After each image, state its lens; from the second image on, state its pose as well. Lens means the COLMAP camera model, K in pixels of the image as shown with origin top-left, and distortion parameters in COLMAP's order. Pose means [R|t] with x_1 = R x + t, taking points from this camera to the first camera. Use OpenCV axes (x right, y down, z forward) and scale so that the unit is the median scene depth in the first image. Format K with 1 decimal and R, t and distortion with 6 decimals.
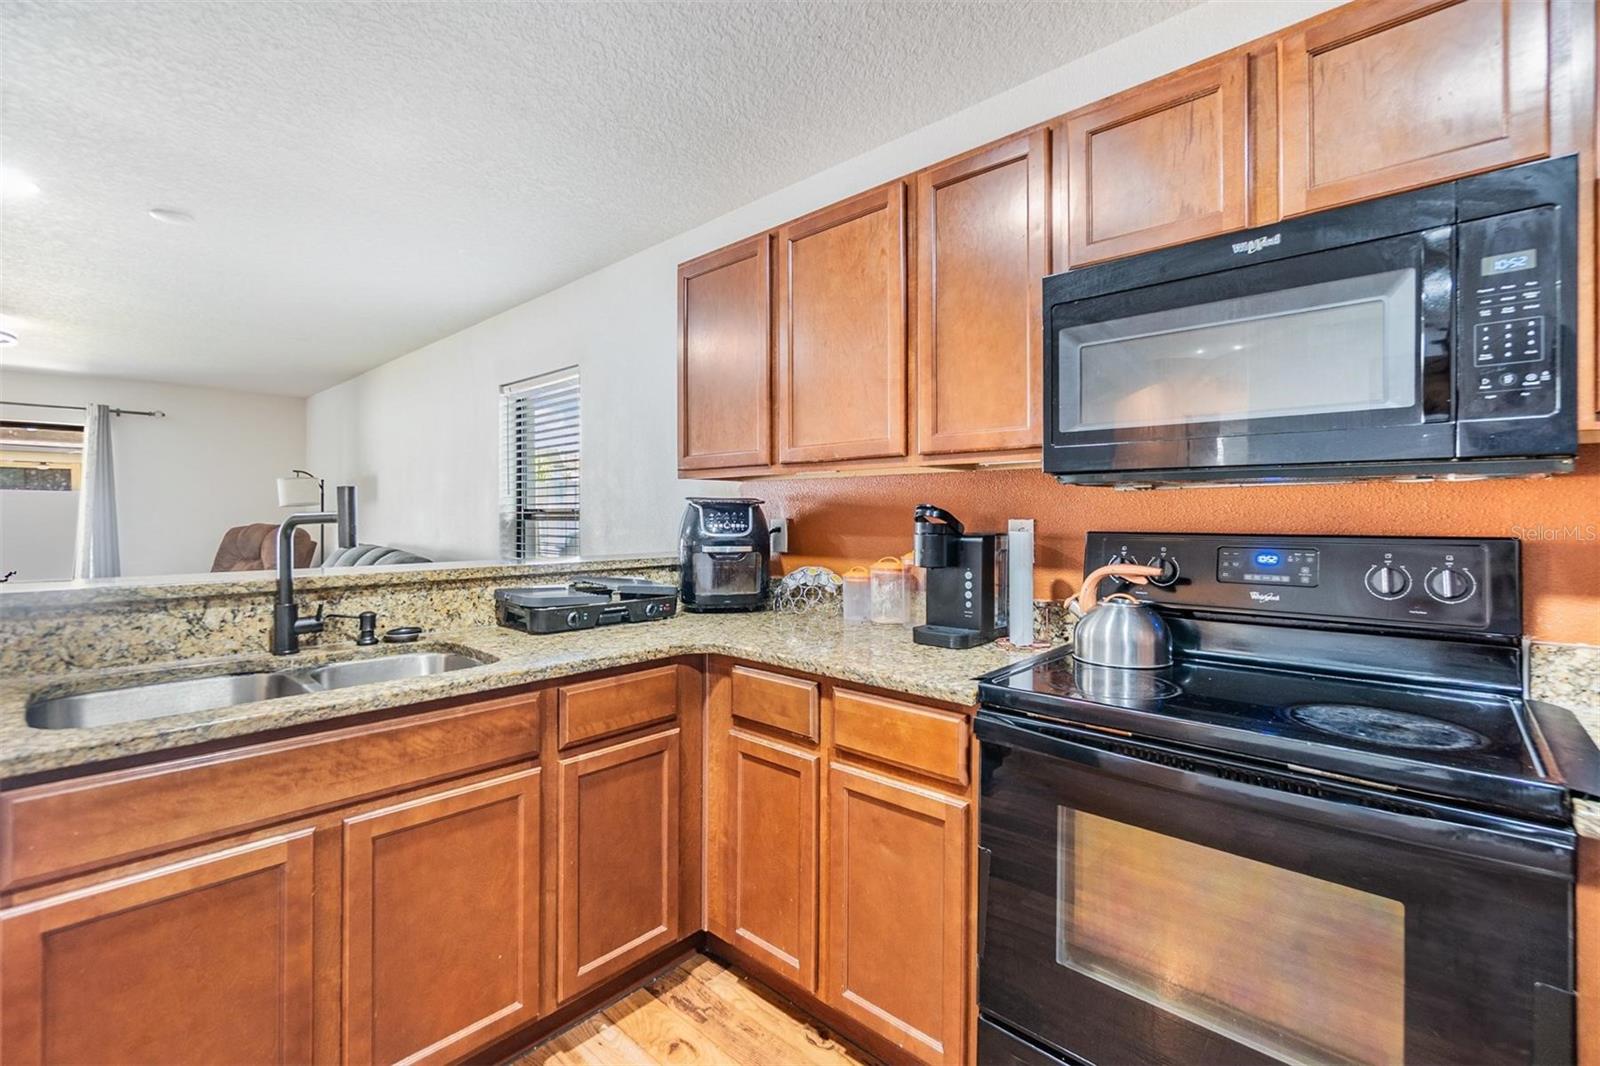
lens RADIAL K [[688.2, 0, 798.8], [0, 688.2, 511.7], [0, 0, 1]] dist [-0.005372, -0.000112]
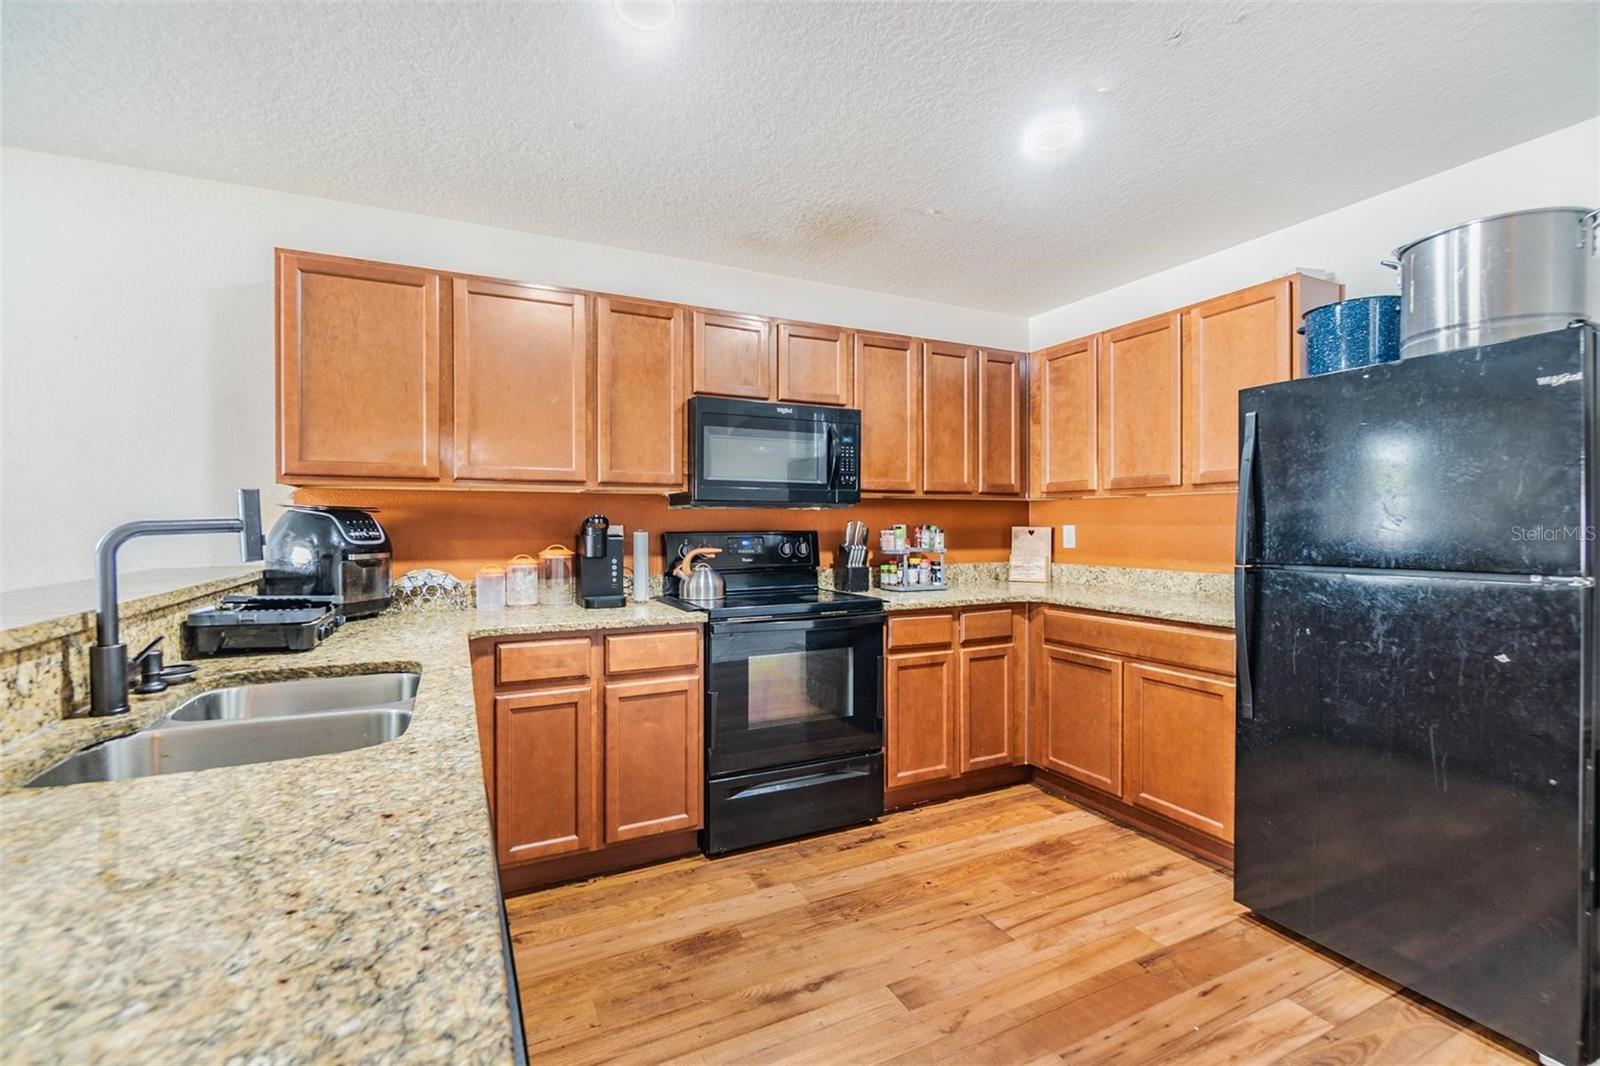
lens RADIAL K [[688.2, 0, 786.0], [0, 688.2, 528.0], [0, 0, 1]] dist [-0.005372, -0.000112]
pose [[0.373491, -0.007863, 0.927600, -1.174412], [-0.002532, 0.999952, 0.009495, 0.001368], [-0.927630, -0.005895, 0.373453, 0.063361]]
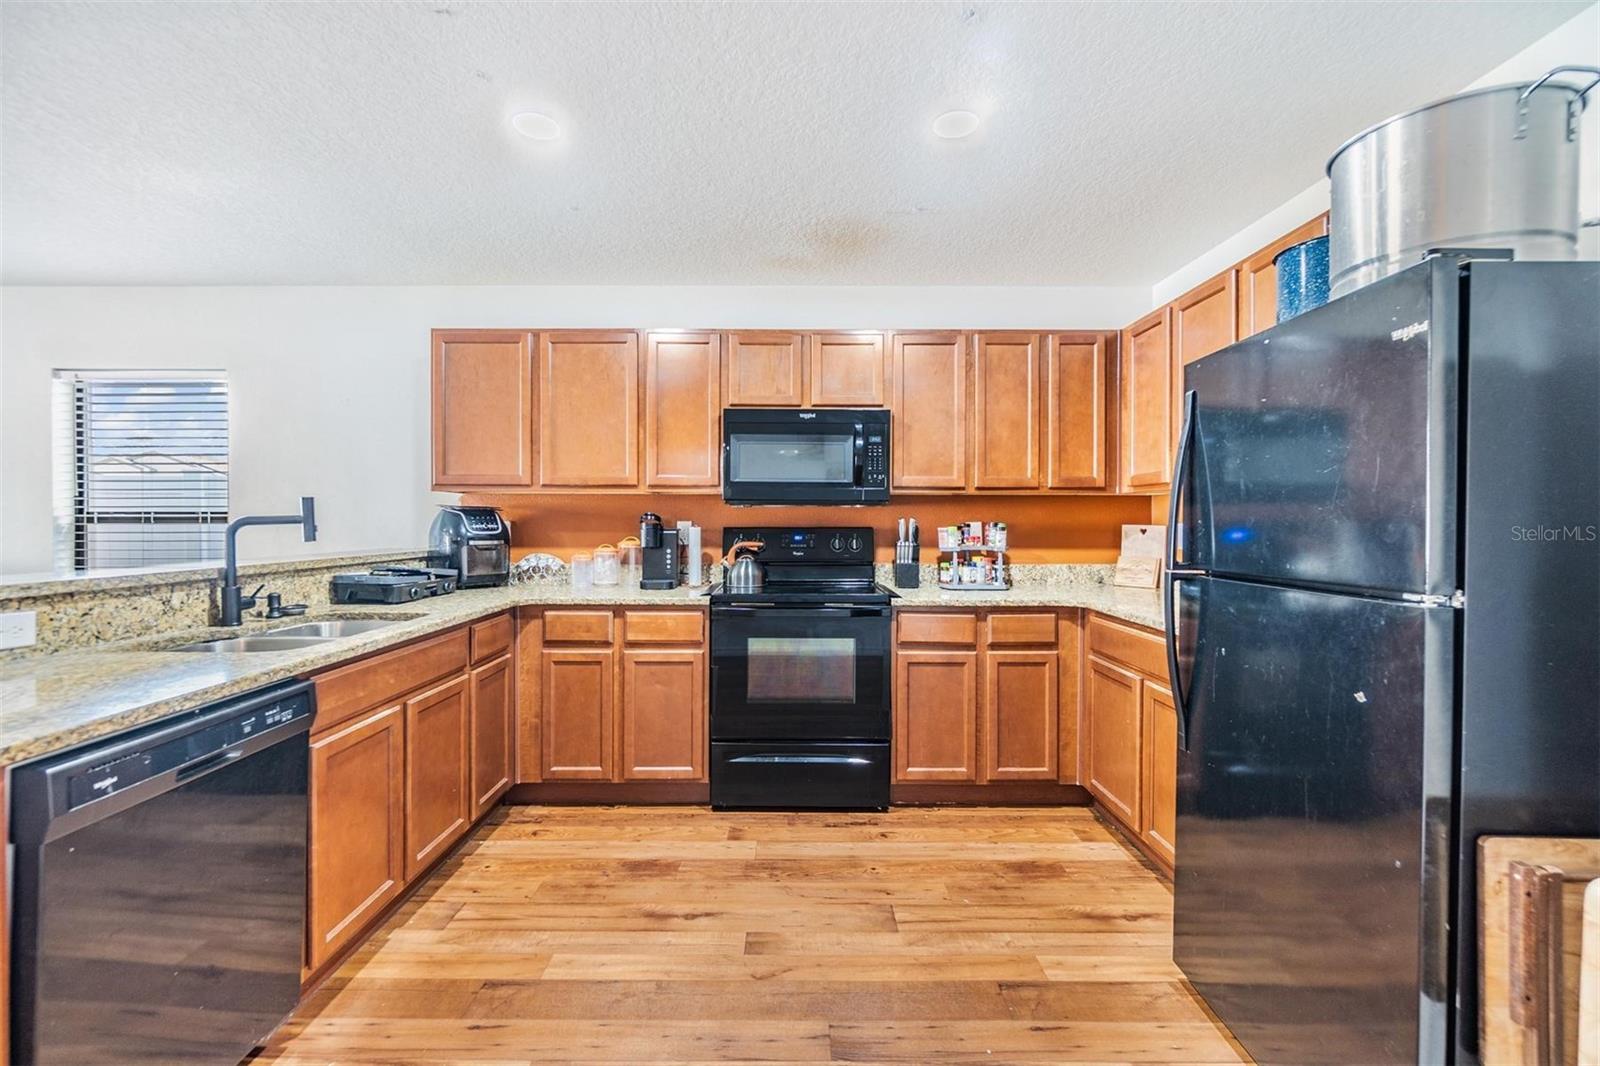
lens RADIAL K [[688.2, 0, 787.8], [0, 688.2, 527.0], [0, 0, 1]] dist [-0.005372, -0.000112]
pose [[0.738593, -0.006217, 0.674123, -0.858938], [-0.004769, 0.999884, 0.014447, -0.001685], [-0.674135, -0.013886, 0.738477, -0.660913]]
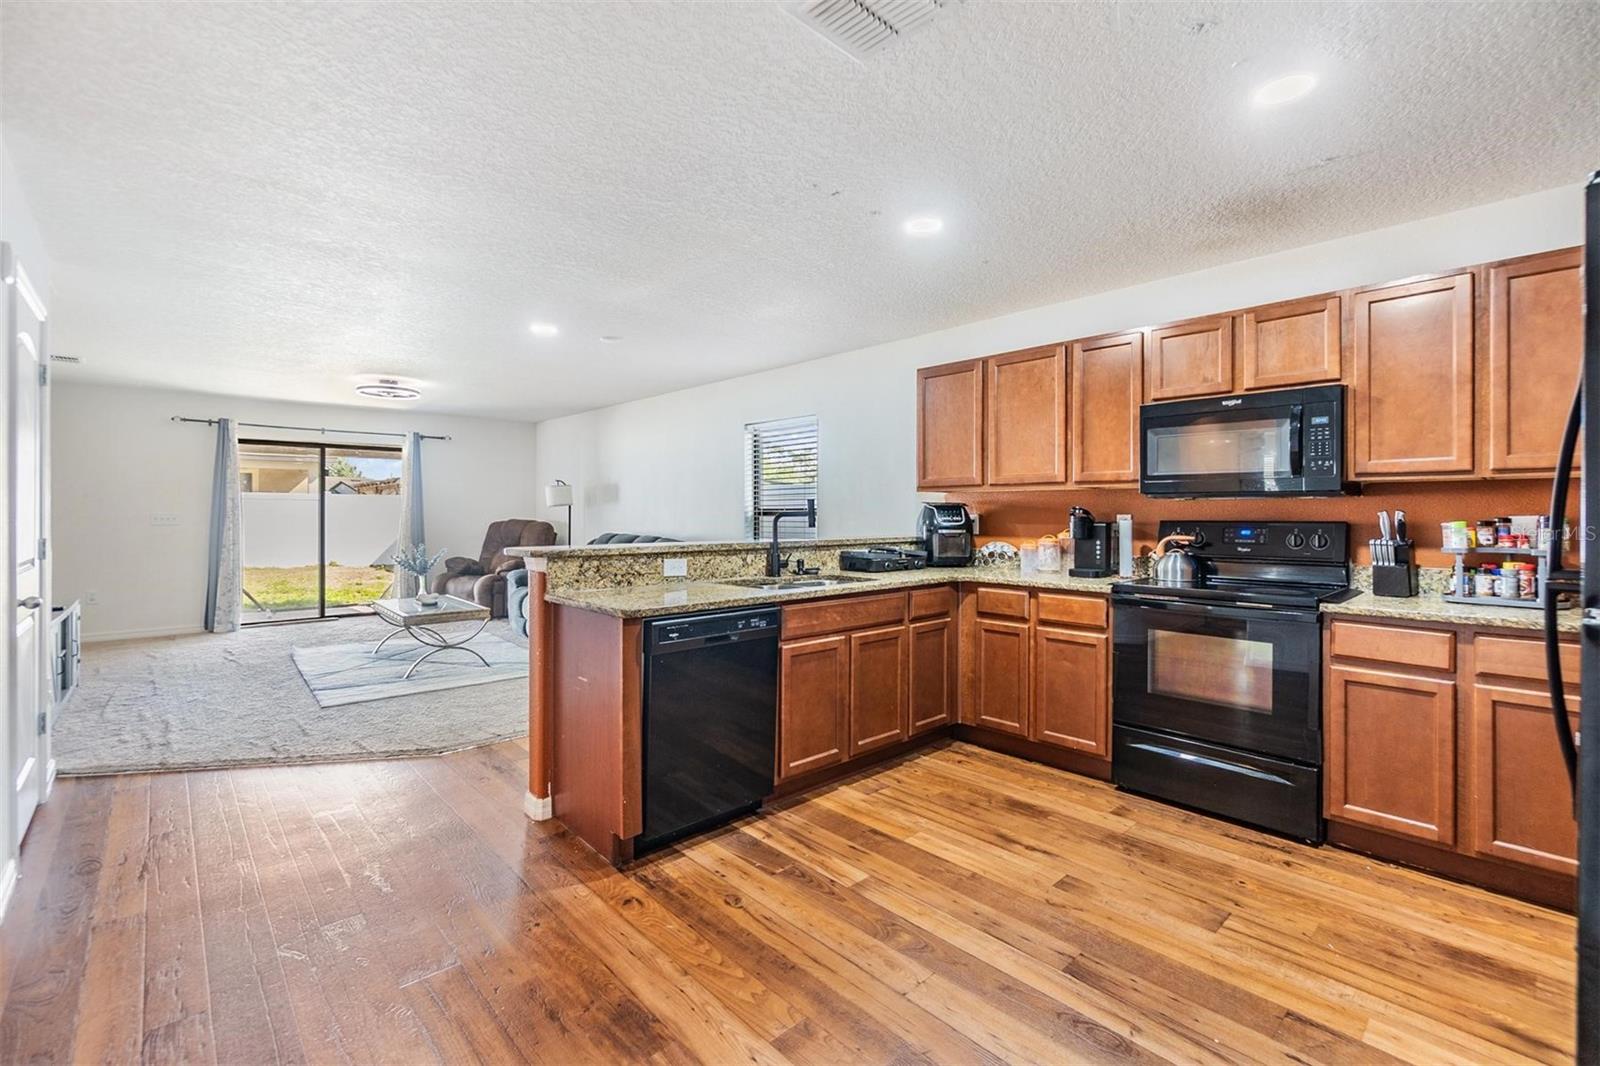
lens RADIAL K [[688.2, 0, 804.9], [0, 688.2, 514.0], [0, 0, 1]] dist [-0.005372, -0.000112]
pose [[0.997104, -0.000004, -0.076054, -0.500717], [0.000486, 0.999980, 0.006321, -0.003811], [0.076052, -0.006339, 0.997084, -1.169763]]
